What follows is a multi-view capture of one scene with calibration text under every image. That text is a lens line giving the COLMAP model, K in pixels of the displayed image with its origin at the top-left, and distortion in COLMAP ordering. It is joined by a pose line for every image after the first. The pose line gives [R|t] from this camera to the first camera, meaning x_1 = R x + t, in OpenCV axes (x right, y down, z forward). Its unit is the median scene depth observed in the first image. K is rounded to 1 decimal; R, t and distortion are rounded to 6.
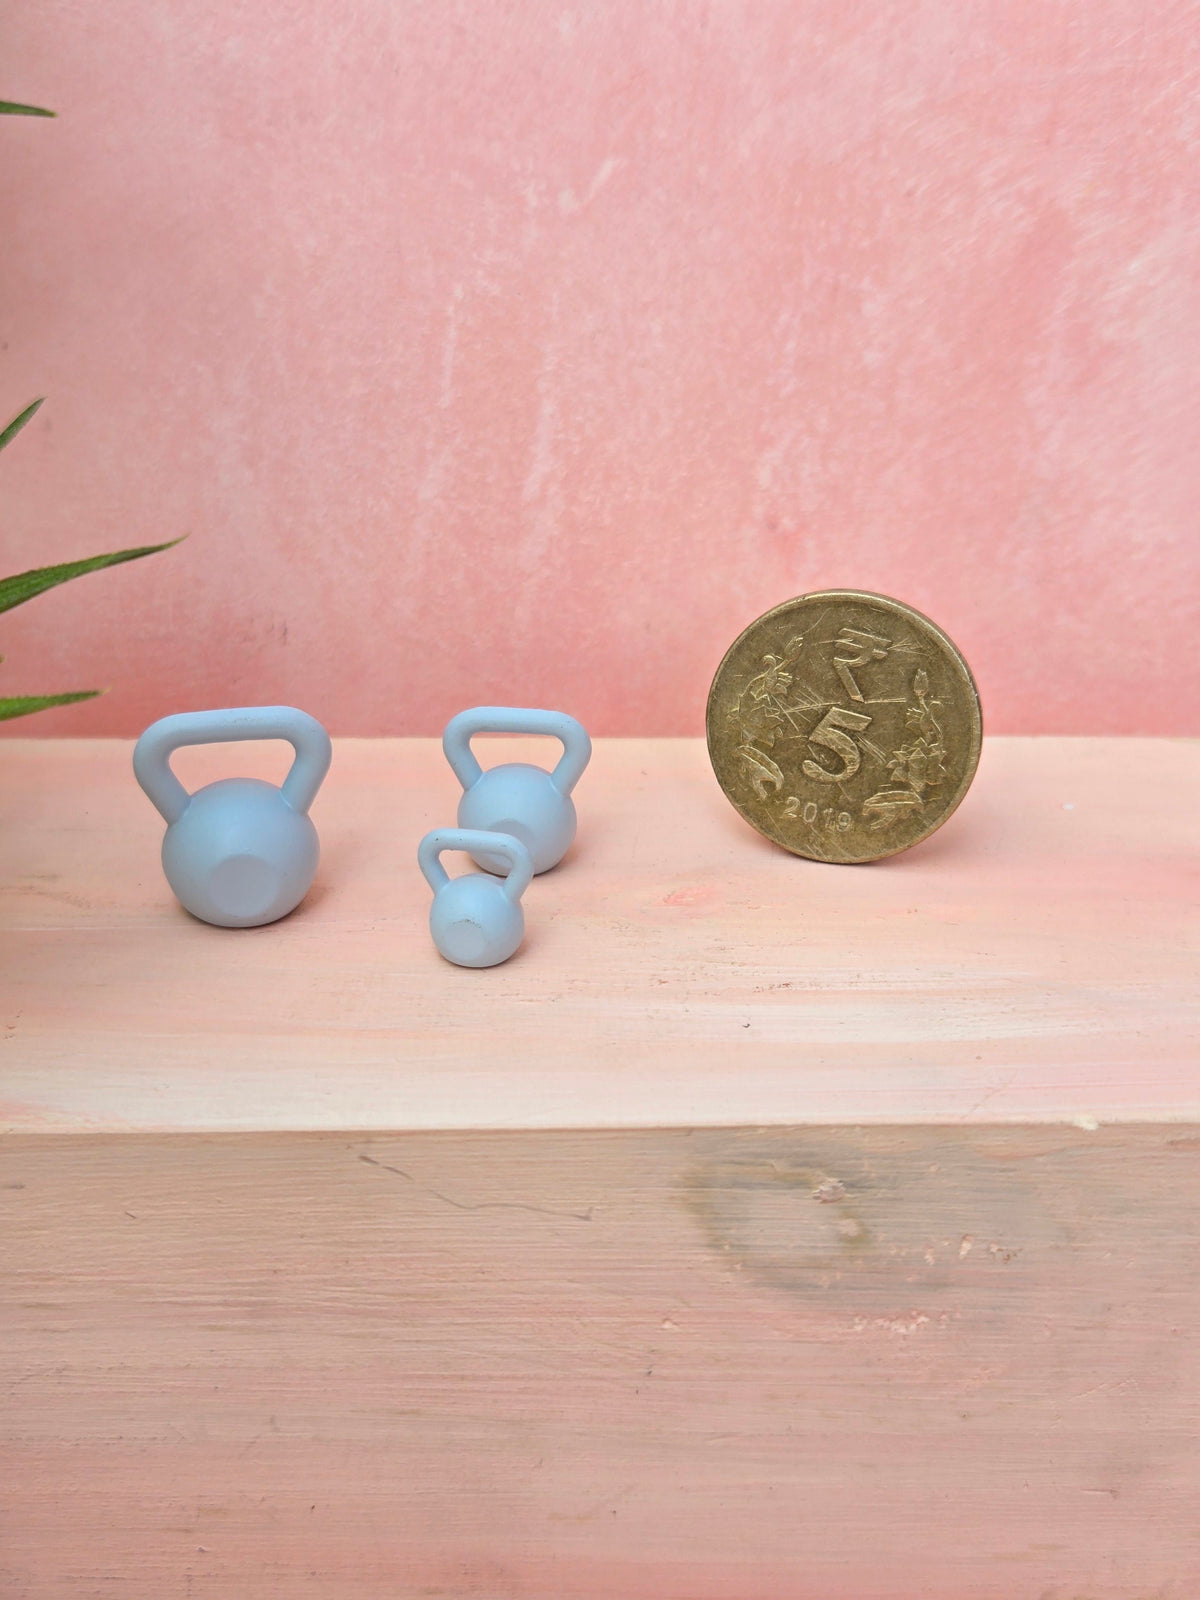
lens RADIAL K [[2267.2, 0, 581.2], [0, 2267.2, 803.3], [0, 0, 1]] dist [0.047886, -0.169005]
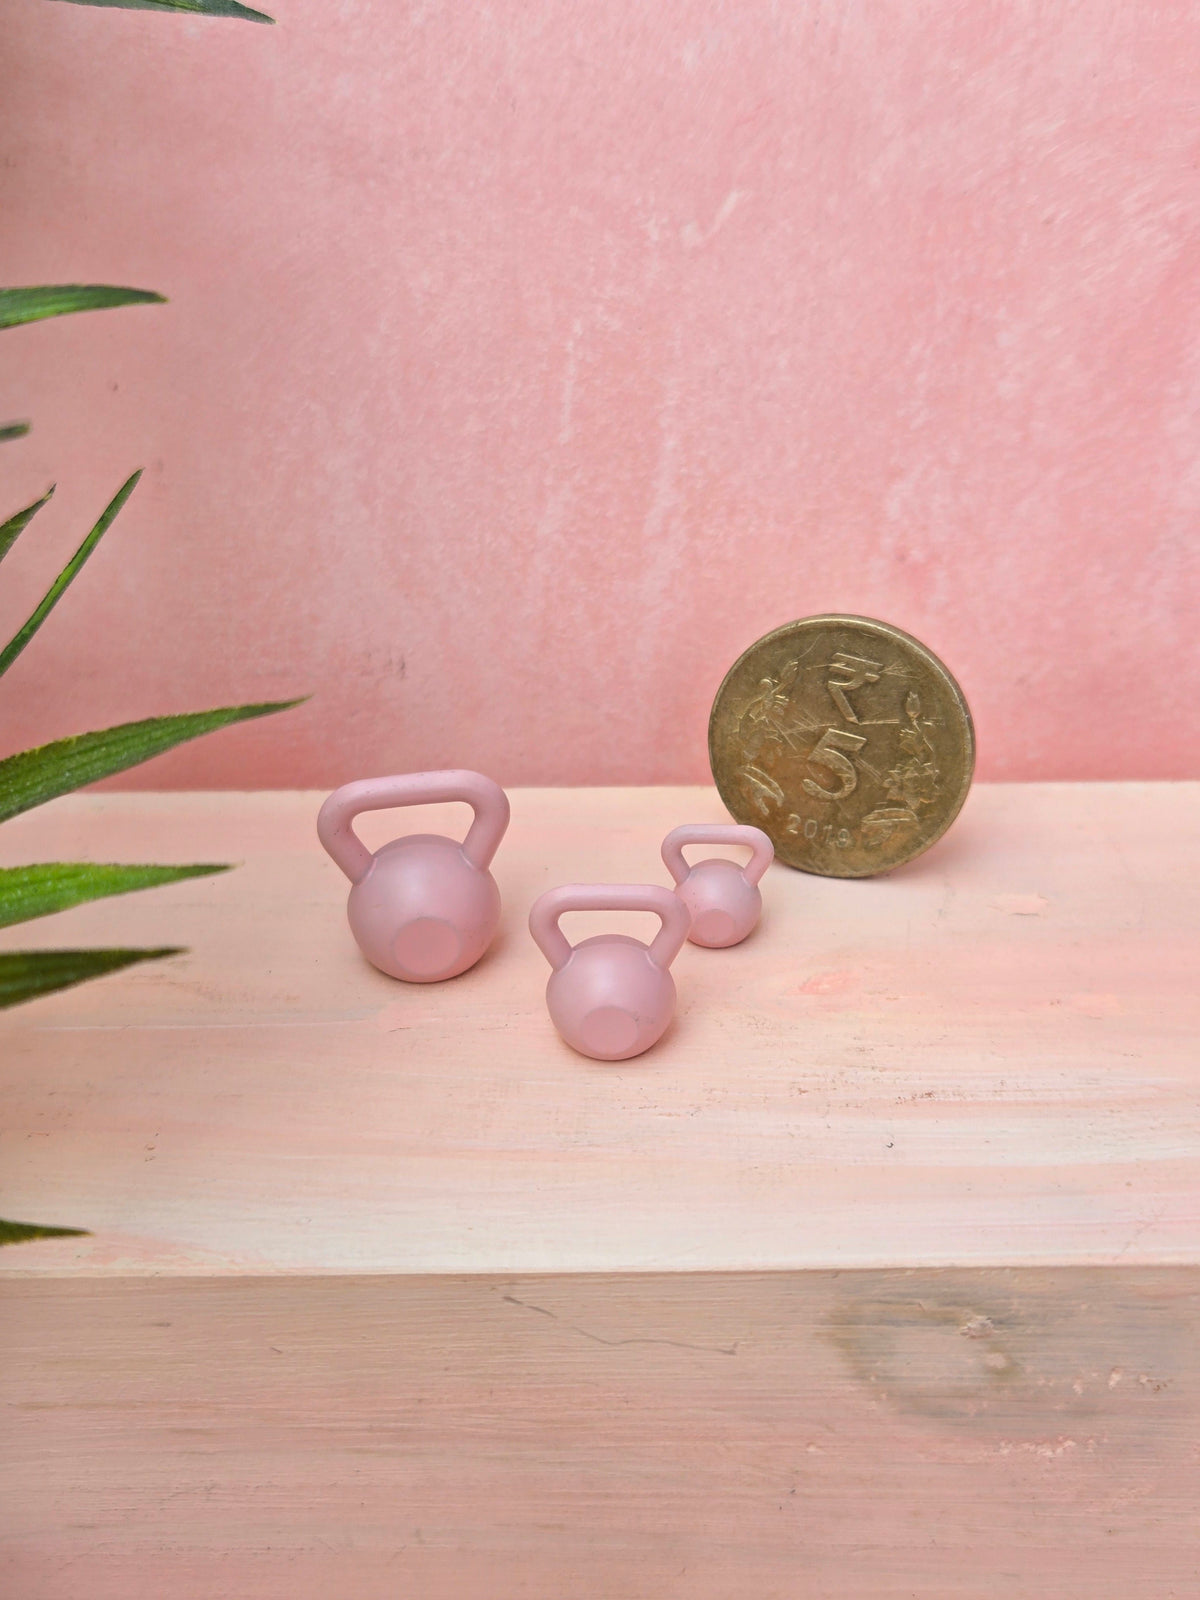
lens RADIAL K [[2267.2, 0, 581.2], [0, 2267.2, 803.3], [0, 0, 1]] dist [0.047886, -0.169005]
pose [[0.999262, -0.007697, -0.037635, -0.018232], [0.010731, 0.996651, 0.081070, -0.104749], [0.036885, -0.081414, 0.995998, 0.019387]]
